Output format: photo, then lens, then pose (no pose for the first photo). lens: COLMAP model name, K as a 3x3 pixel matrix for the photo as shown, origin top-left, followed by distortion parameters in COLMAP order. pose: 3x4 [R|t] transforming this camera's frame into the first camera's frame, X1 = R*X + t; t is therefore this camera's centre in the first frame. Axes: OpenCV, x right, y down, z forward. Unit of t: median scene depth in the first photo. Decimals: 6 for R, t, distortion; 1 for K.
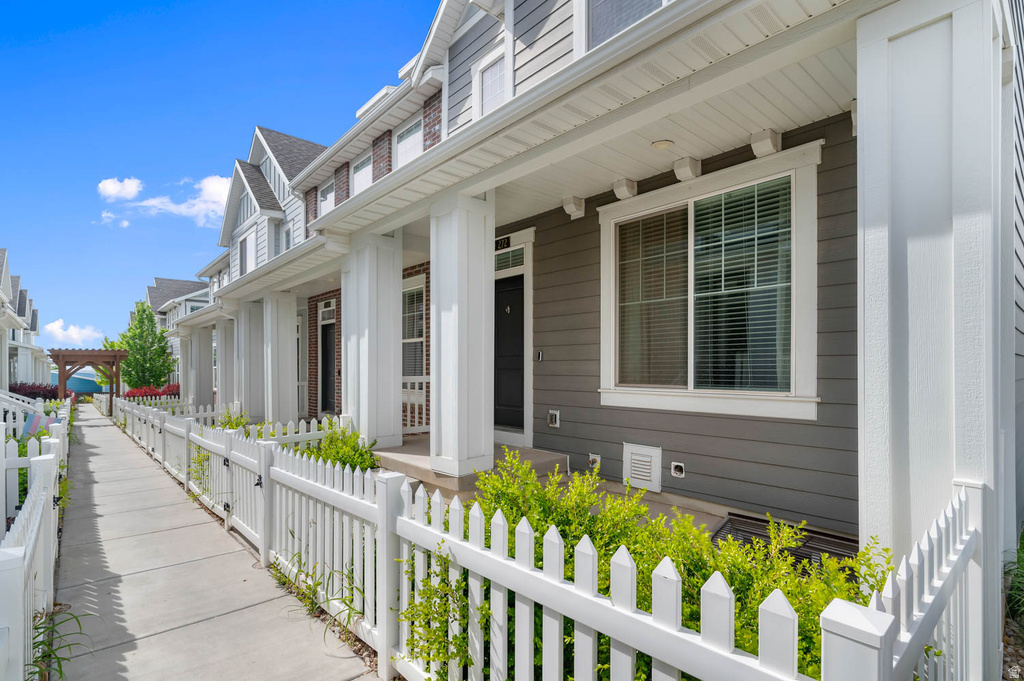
lens RADIAL K [[492.4, 0, 516.9], [0, 492.4, 358.8], [0, 0, 1]] dist [0.000645, -0.000127]
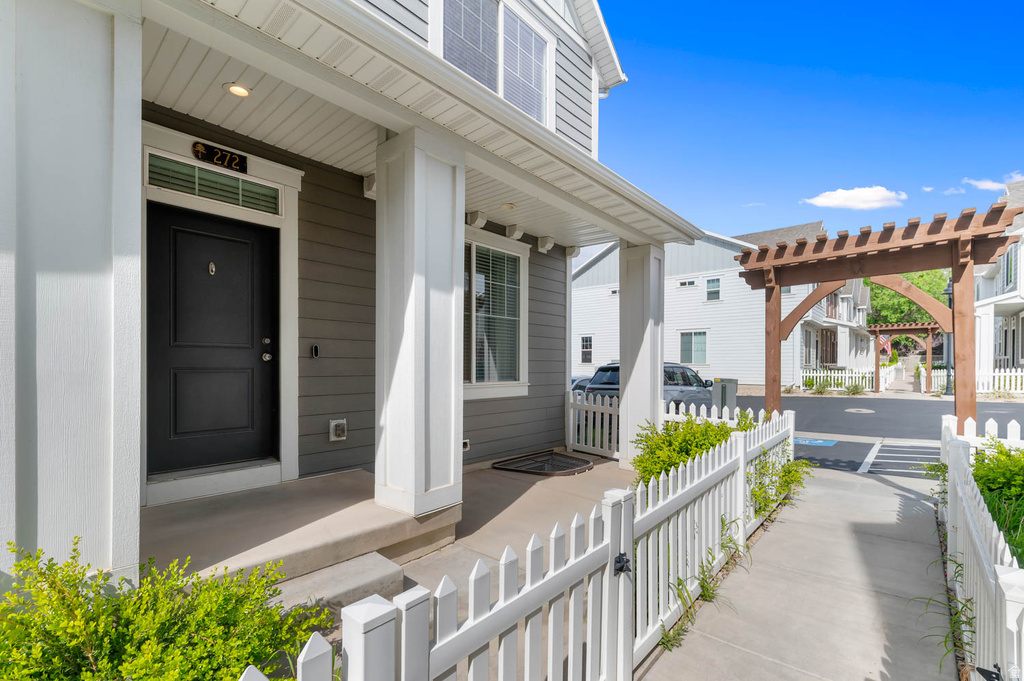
lens RADIAL K [[456.7, 0, 514.0], [0, 456.7, 363.2], [0, 0, 1]] dist [0.002115, 0.000313]
pose [[-0.118476, -0.000188, 0.992957, -0.648696], [-0.027993, 0.999603, -0.003151, 0.006111], [-0.992562, -0.028169, -0.118434, 0.743741]]
